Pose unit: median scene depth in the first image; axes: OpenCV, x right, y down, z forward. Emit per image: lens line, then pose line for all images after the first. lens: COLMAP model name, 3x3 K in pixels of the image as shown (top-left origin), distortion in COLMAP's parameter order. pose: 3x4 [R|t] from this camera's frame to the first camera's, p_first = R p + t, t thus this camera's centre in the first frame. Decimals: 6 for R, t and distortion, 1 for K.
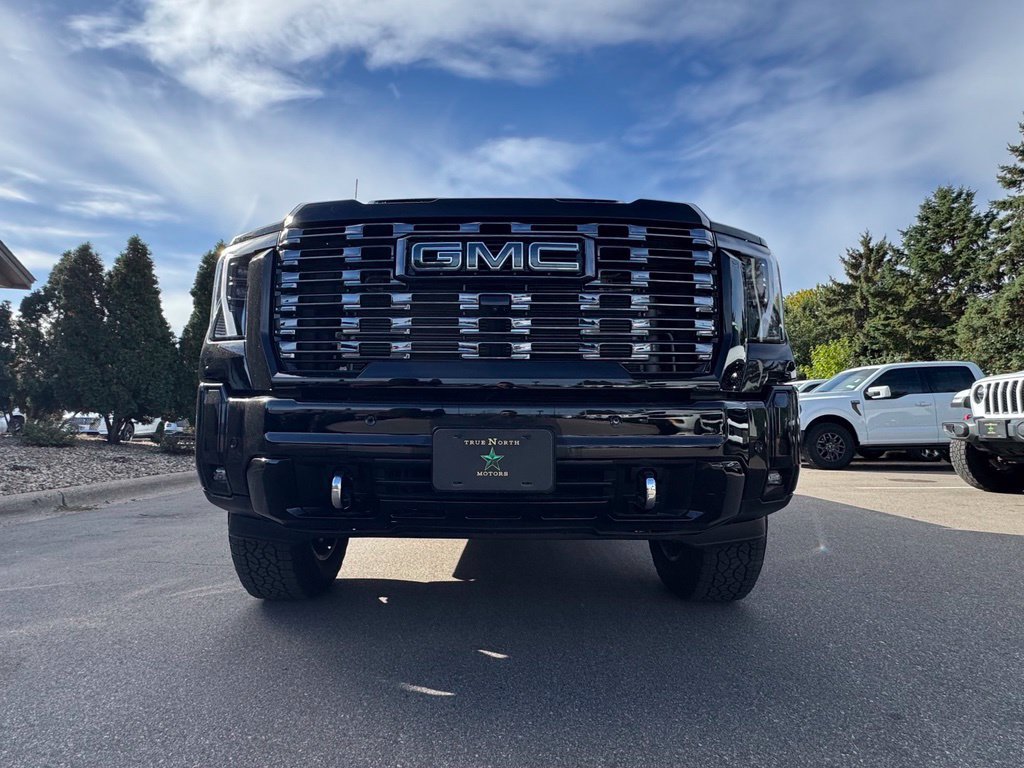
lens RADIAL K [[568.7, 0, 477.5], [0, 568.7, 383.5], [0, 0, 1]] dist [-0.001962, -0.000386]
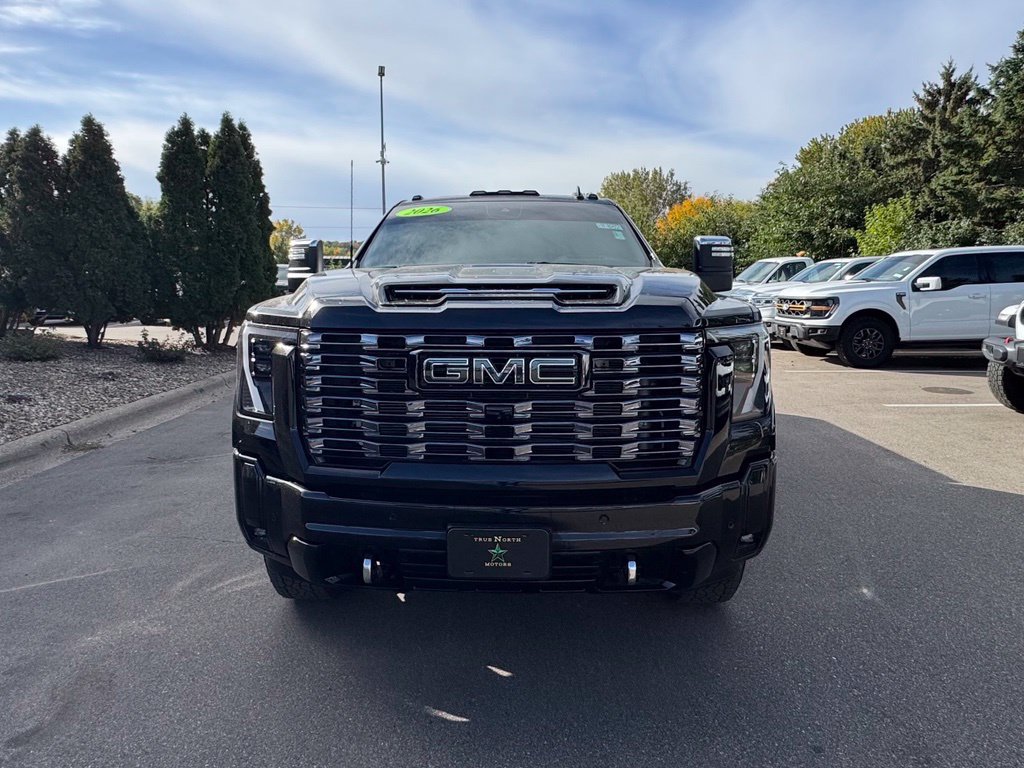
lens RADIAL K [[649.8, 0, 463.7], [0, 649.8, 352.2], [0, 0, 1]] dist [-0.003857, 0.001314]
pose [[0.999548, -0.012481, -0.027361, -0.000471], [0.017683, 0.979836, 0.199019, -0.095123], [0.024325, -0.199413, 0.979614, -0.042613]]
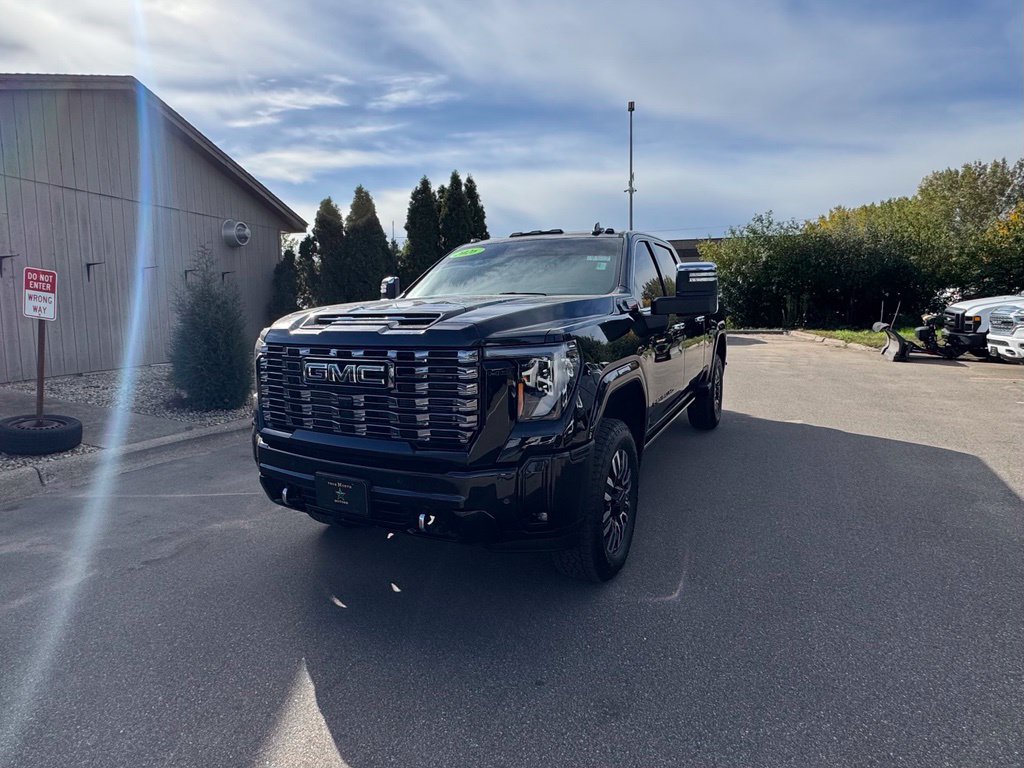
lens RADIAL K [[585.0, 0, 460.1], [0, 585.0, 381.0], [0, 0, 1]] dist [0.001598, 0.000015]
pose [[0.875715, 0.033822, -0.481643, 0.212660], [0.074513, 0.976126, 0.204024, -0.097050], [0.477045, -0.214555, 0.852288, -0.053595]]
